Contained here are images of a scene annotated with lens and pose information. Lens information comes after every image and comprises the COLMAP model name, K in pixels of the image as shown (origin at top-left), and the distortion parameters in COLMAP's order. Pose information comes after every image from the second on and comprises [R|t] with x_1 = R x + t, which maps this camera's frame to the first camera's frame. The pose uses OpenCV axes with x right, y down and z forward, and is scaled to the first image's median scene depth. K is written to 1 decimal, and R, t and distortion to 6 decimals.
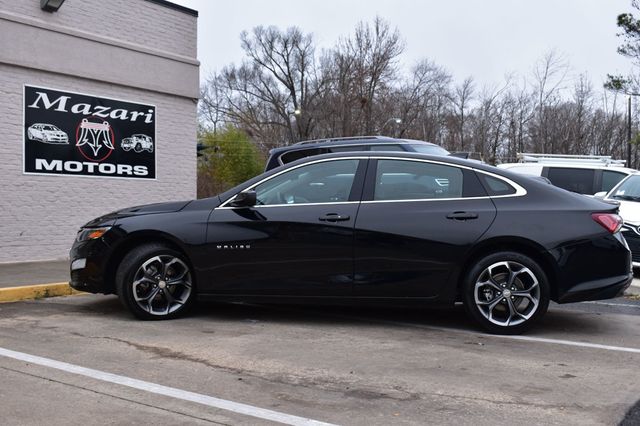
lens RADIAL K [[716.2, 0, 320.0], [0, 716.2, 213.0], [0, 0, 1]] dist [-0.071340, 0.019066]
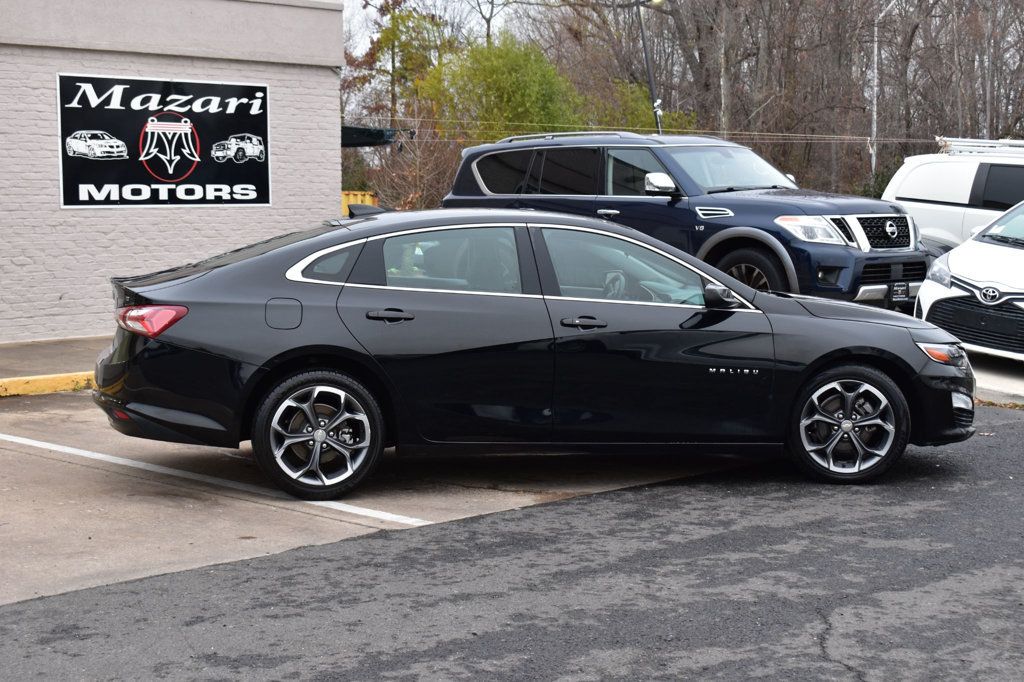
lens RADIAL K [[1741.7, 0, 512.0], [0, 1741.7, 341.0], [0, 0, 1]] dist [-0.000082, -0.059007]
pose [[0.986505, 0.006105, -0.163619, 0.251806], [0.007019, 0.996809, 0.079512, -0.053121], [0.163582, -0.079588, 0.983314, -0.519864]]
